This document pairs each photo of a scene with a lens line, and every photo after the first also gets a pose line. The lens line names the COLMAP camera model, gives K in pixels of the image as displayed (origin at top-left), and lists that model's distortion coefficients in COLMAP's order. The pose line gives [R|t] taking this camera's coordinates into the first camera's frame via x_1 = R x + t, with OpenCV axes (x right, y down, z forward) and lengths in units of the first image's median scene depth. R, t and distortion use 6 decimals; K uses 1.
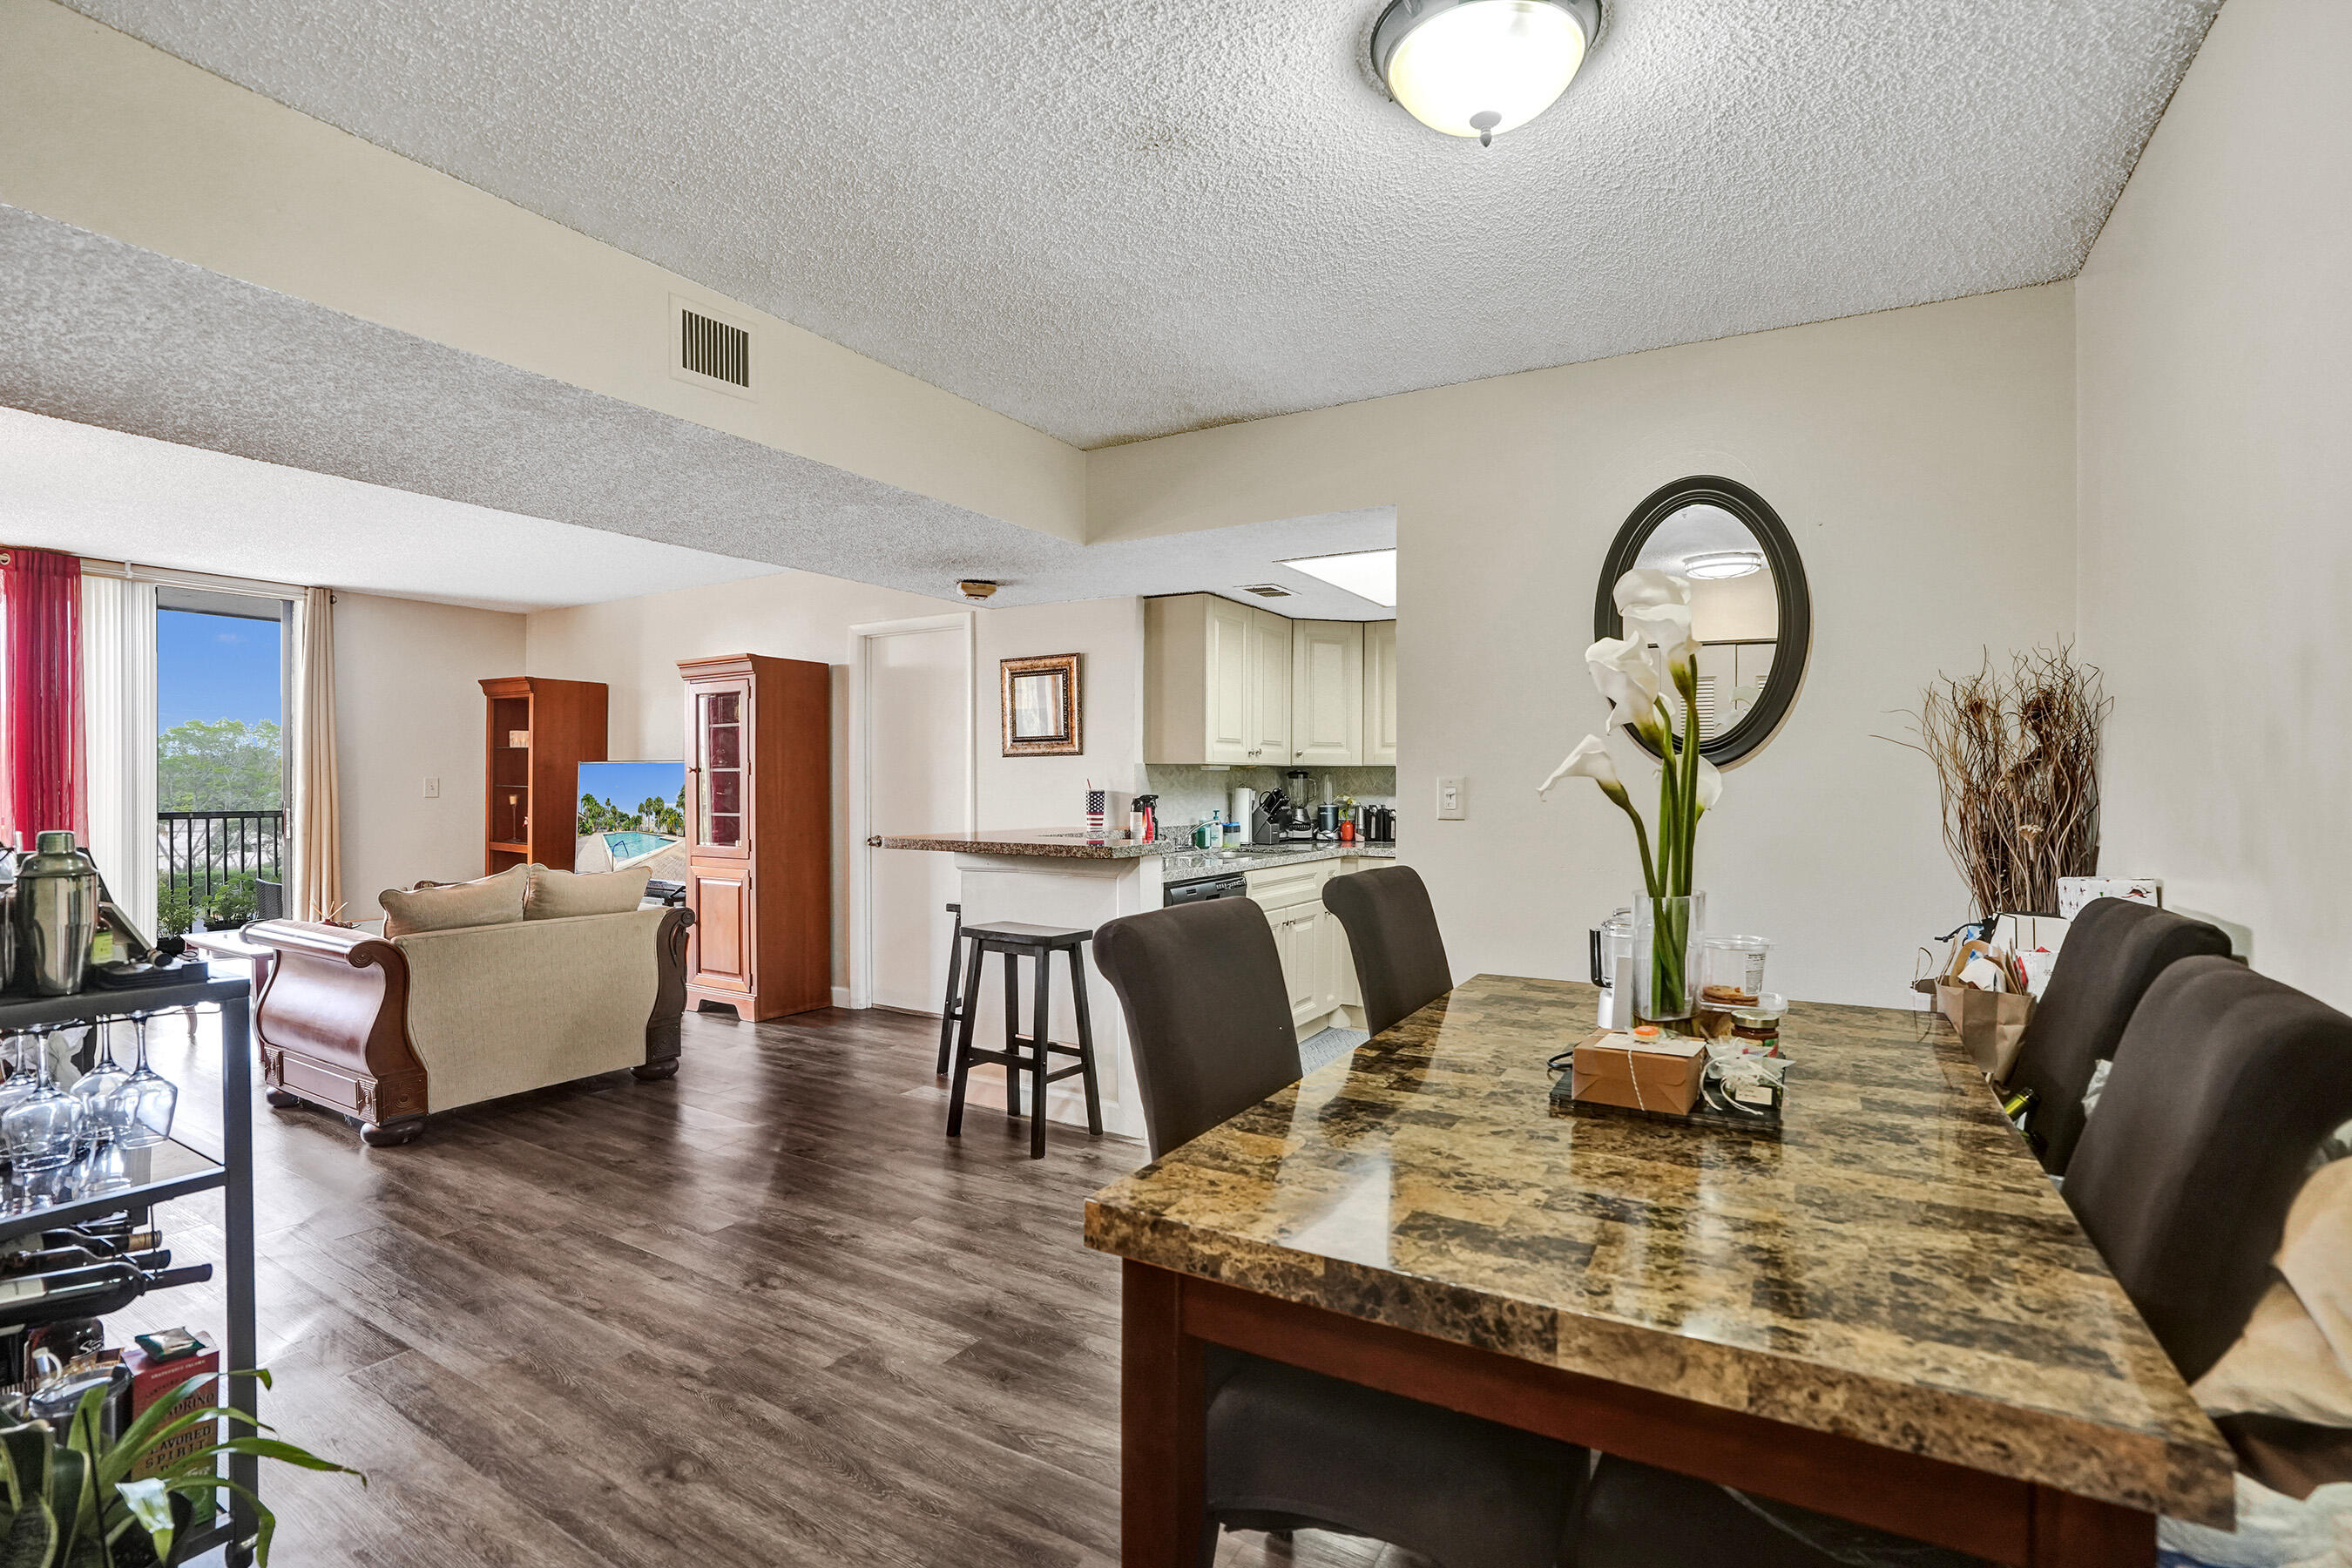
lens RADIAL K [[1106.7, 0, 1171.3], [0, 1106.7, 795.7], [0, 0, 1]] dist [-0.050798, 0.013573]
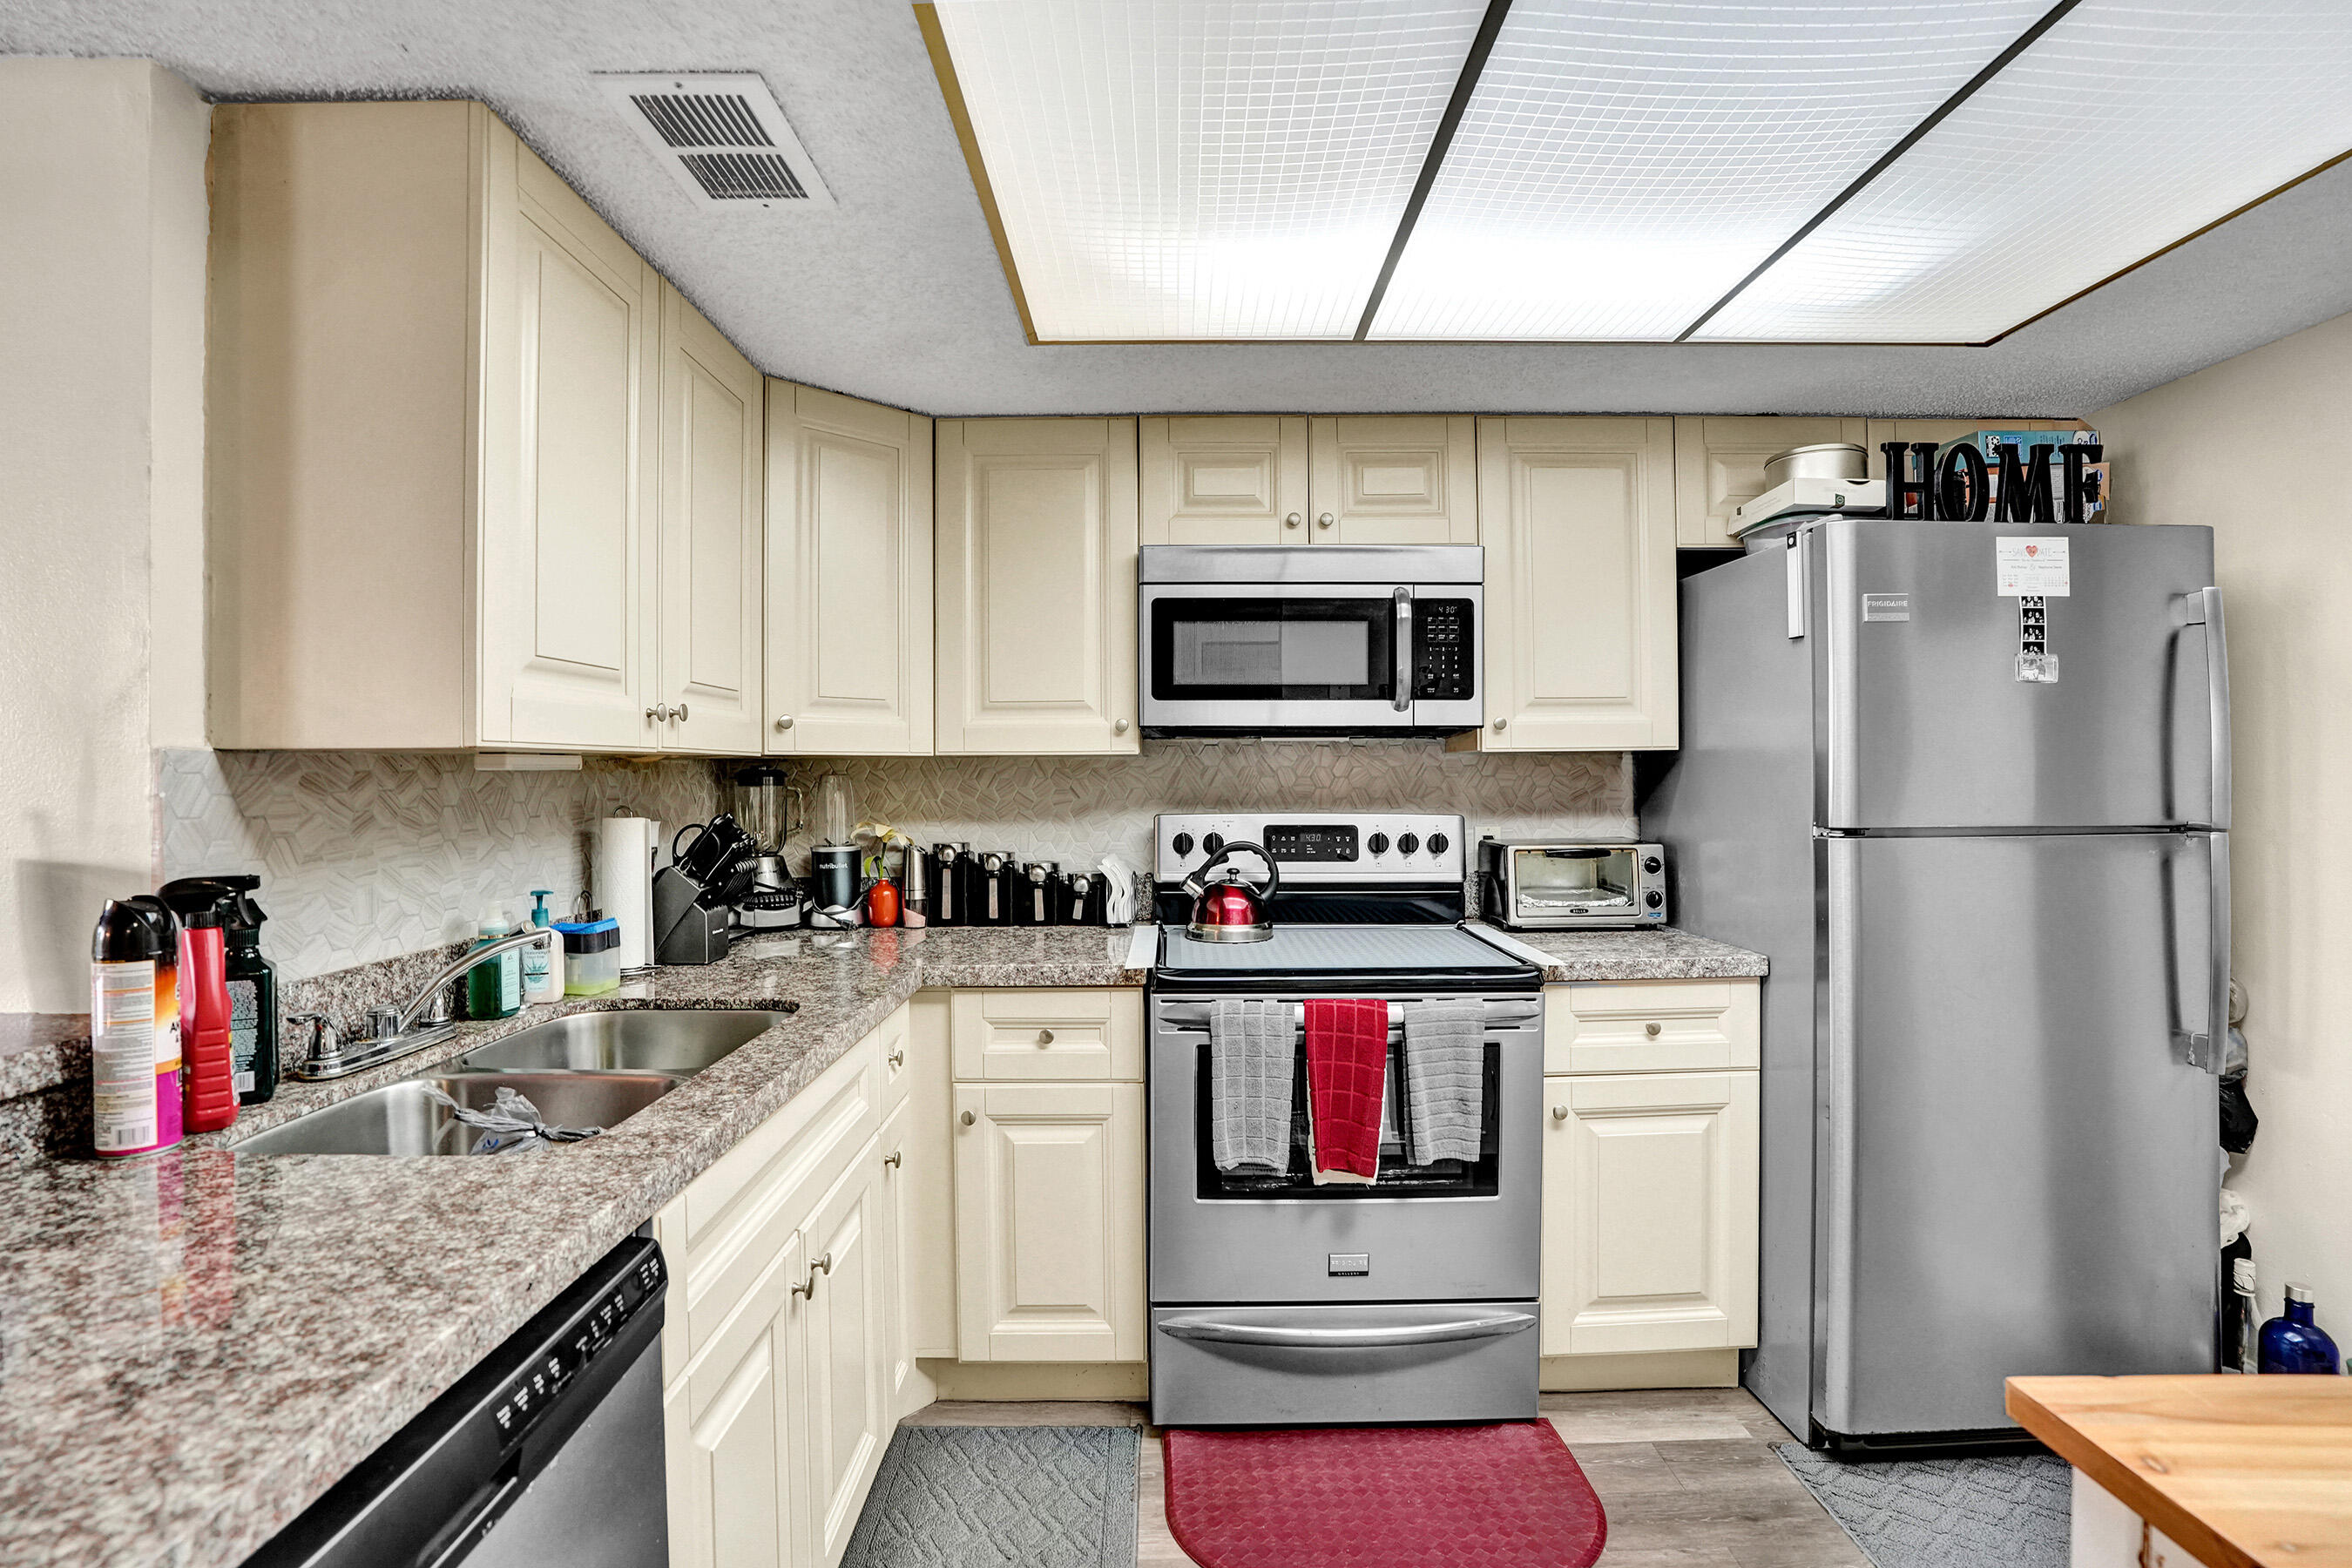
lens RADIAL K [[1106.7, 0, 1184.4], [0, 1106.7, 794.7], [0, 0, 1]] dist [-0.050798, 0.013573]
pose [[0.852399, -0.015861, 0.522651, 0.033685], [0.011256, 0.999865, 0.011986, -0.016410], [-0.522770, -0.004334, 0.852463, 0.593663]]
